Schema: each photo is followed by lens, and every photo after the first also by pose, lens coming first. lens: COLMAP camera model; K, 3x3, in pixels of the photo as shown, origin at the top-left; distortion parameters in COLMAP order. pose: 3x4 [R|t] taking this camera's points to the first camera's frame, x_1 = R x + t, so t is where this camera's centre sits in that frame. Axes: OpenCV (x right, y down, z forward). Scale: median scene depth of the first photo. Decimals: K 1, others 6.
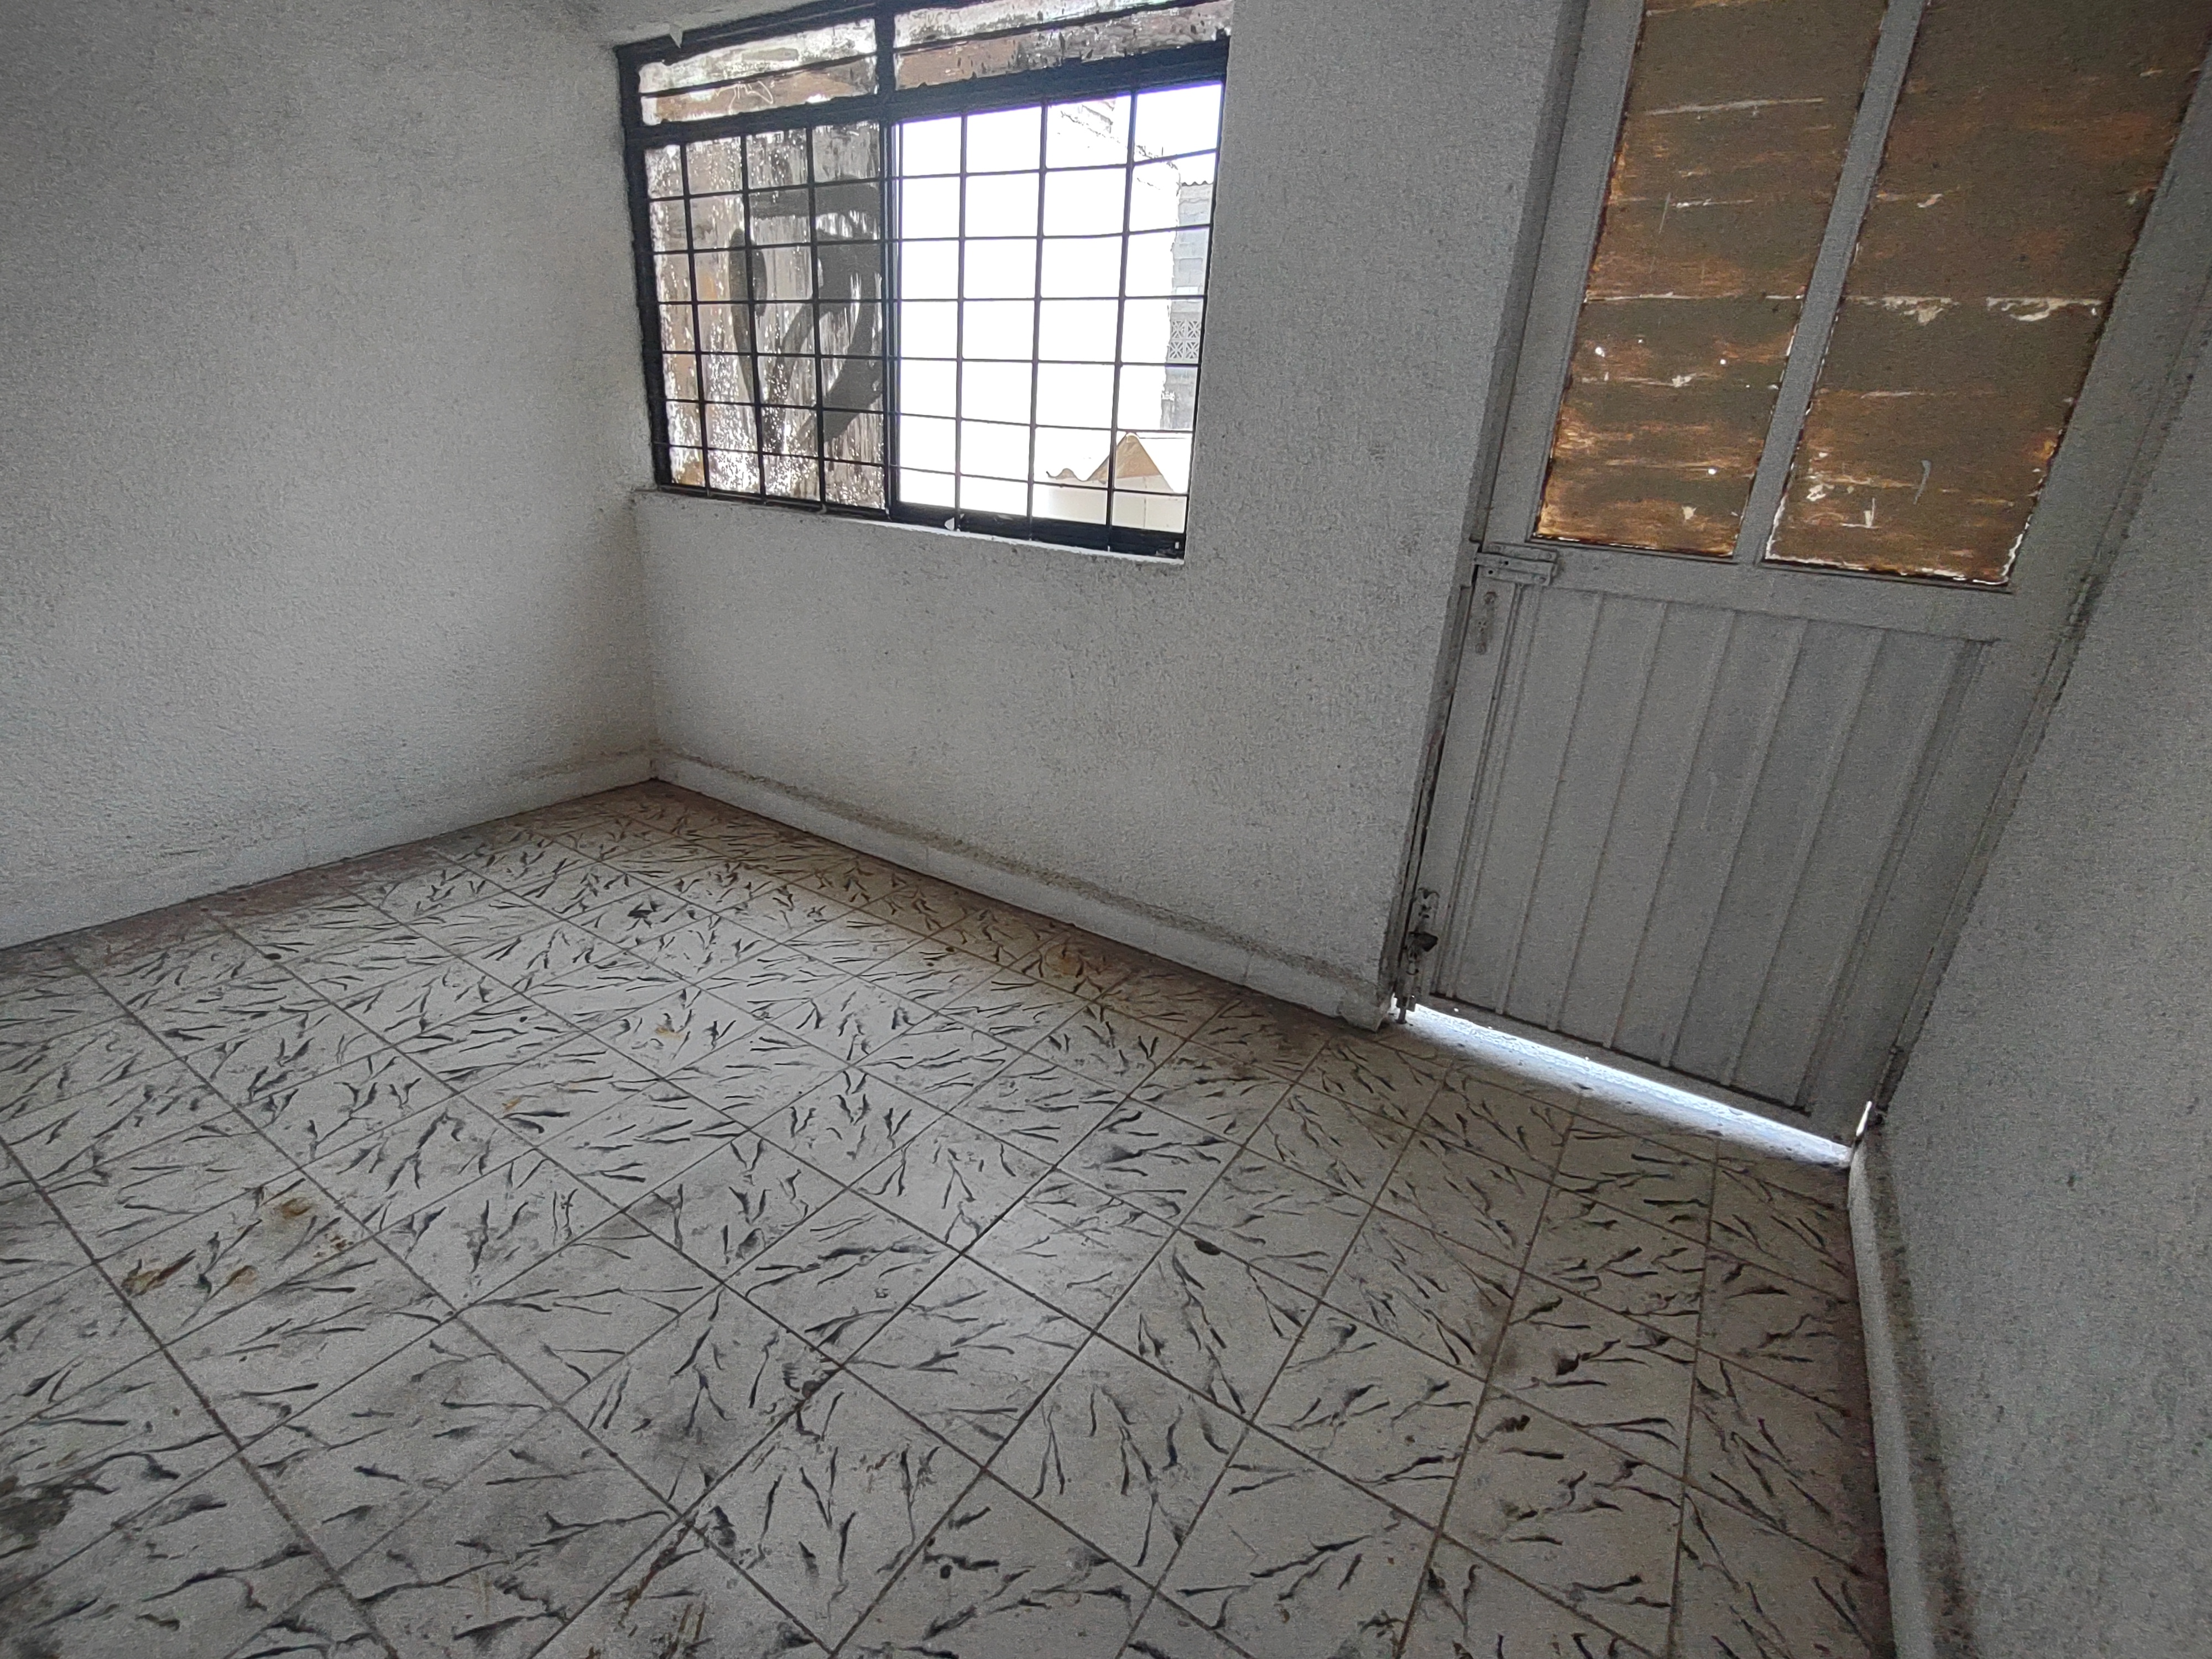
lens RADIAL K [[1004.0, 0, 1102.2], [0, 1004.0, 838.9], [0, 0, 1]] dist [-0.009208, 0.004521]
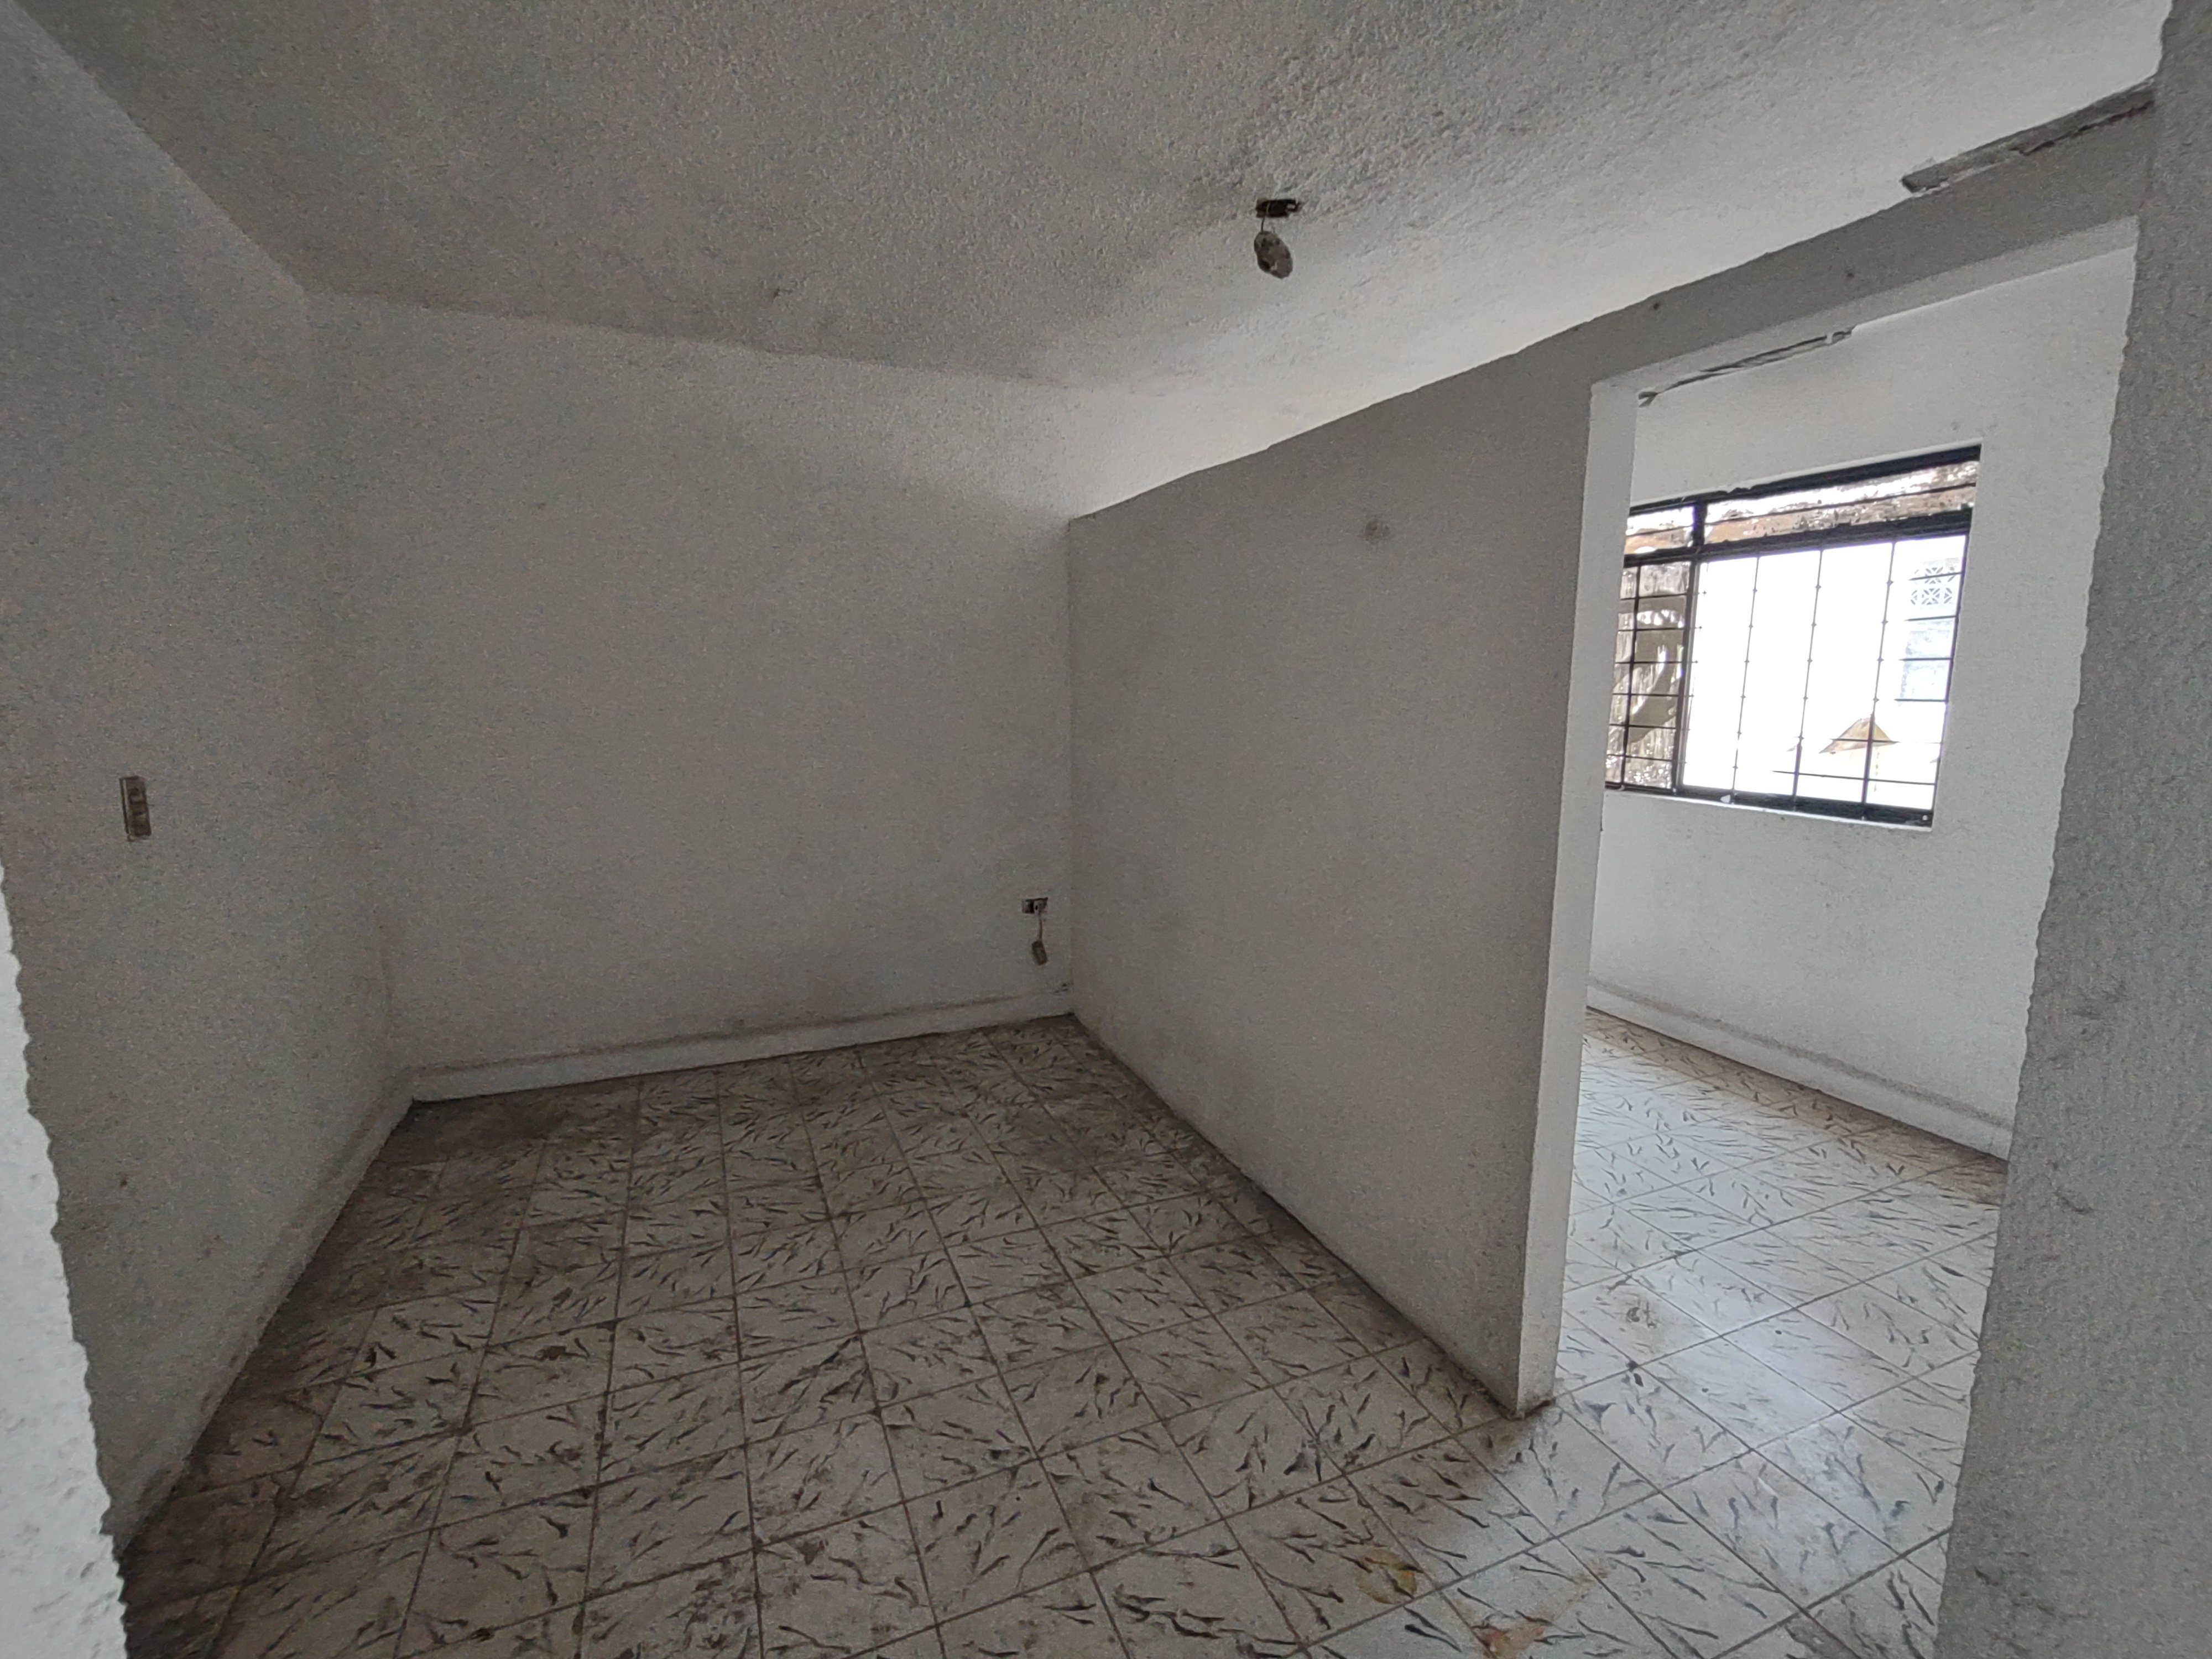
lens RADIAL K [[1004.0, 0, 1102.2], [0, 1004.0, 838.9], [0, 0, 1]] dist [-0.009208, 0.004521]
pose [[0.823921, 0.027781, -0.566023, -0.076570], [-0.159180, 0.969932, -0.184101, 0.168096], [0.543889, 0.241784, 0.803570, -0.704705]]
